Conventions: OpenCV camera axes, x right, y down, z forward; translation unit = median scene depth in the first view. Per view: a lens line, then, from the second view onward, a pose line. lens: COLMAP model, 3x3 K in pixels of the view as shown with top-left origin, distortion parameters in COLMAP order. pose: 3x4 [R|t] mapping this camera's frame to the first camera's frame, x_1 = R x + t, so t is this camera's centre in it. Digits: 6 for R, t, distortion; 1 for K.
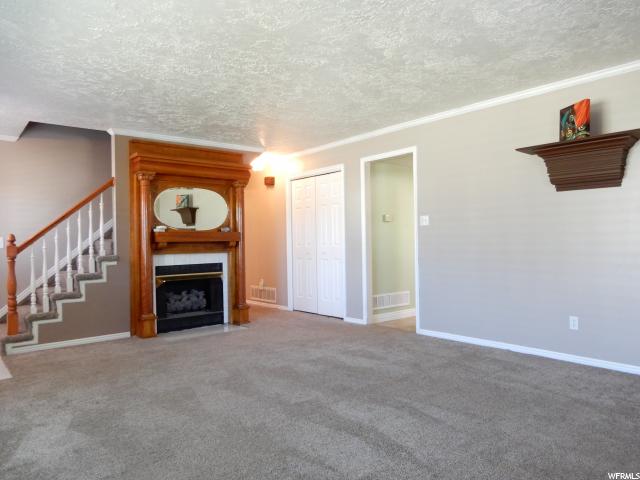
lens RADIAL K [[454.2, 0, 323.3], [0, 454.2, 236.5], [0, 0, 1]] dist [0.024326, -0.001934]
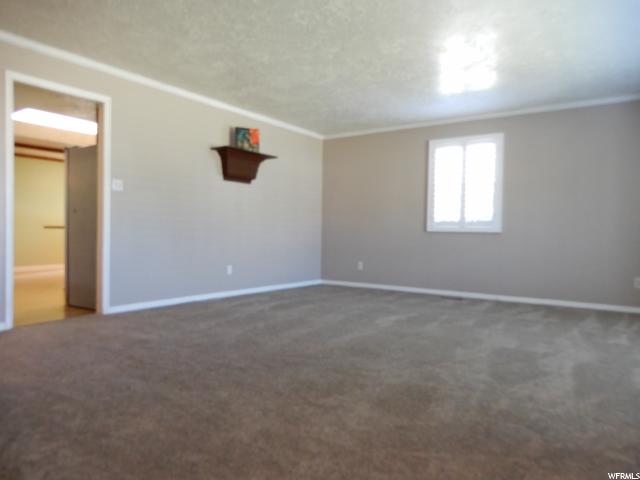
lens RADIAL K [[454.2, 0, 318.4], [0, 454.2, 242.6], [0, 0, 1]] dist [0.024326, -0.001934]
pose [[-0.271773, 0.006857, 0.962337, -0.839705], [-0.000151, 0.999974, -0.007168, 0.095319], [-0.962361, -0.002093, -0.271765, 0.975123]]
